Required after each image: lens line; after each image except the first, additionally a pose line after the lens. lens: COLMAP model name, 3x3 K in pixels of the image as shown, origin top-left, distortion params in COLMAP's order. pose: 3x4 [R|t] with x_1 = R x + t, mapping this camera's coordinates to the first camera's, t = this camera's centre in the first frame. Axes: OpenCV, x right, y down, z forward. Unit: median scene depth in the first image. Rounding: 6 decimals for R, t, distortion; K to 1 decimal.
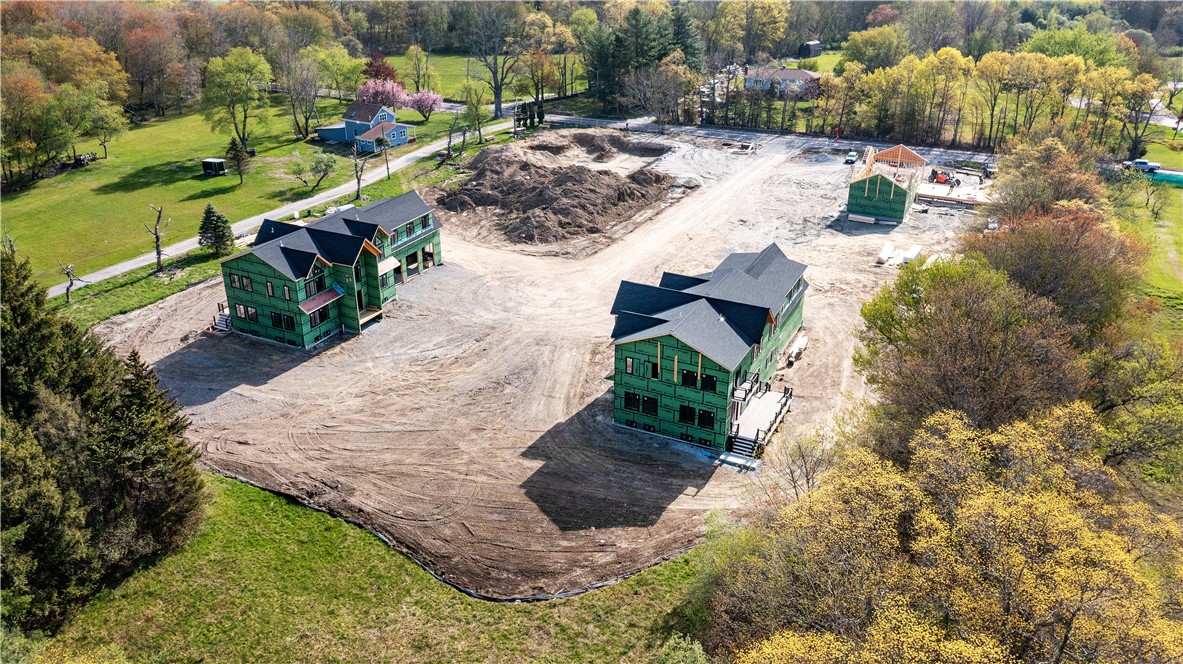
lens RADIAL K [[967.7, 0, 591.5], [0, 967.7, 332.0], [0, 0, 1]] dist [-0.006892, -0.002598]
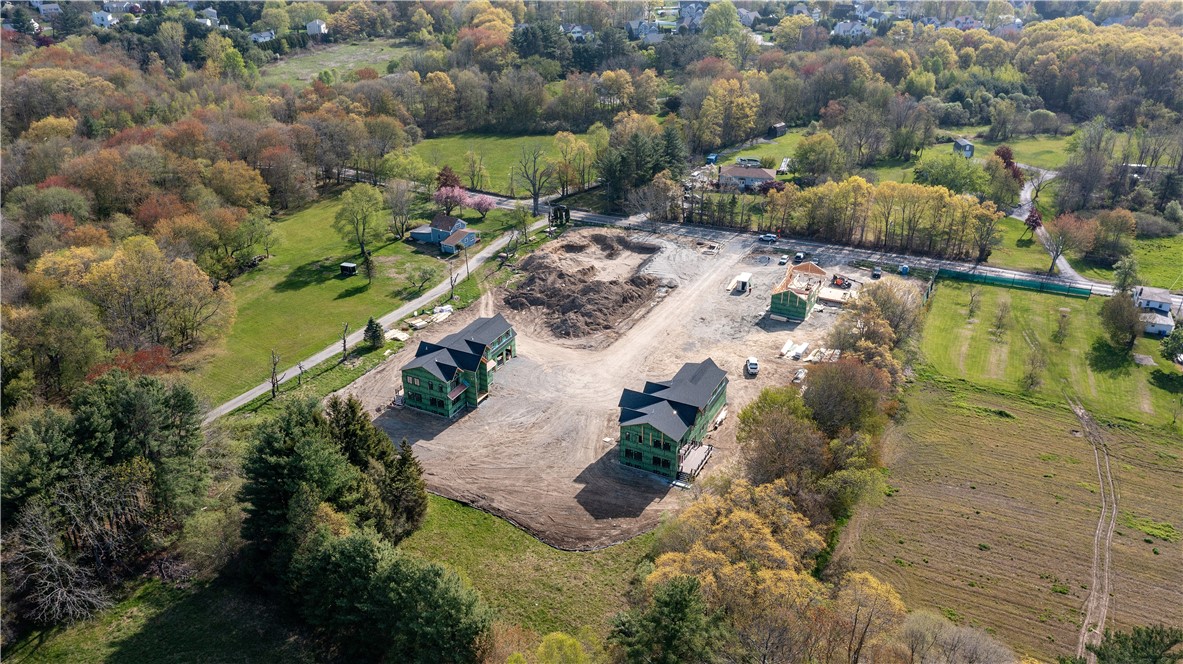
lens RADIAL K [[967.7, 0, 591.5], [0, 967.7, 332.0], [0, 0, 1]] dist [-0.006892, -0.002598]
pose [[0.999978, -0.000157, -0.006629, -0.013670], [0.000299, 0.999772, 0.021359, -0.137263], [0.006625, -0.021360, 0.999750, -0.608414]]
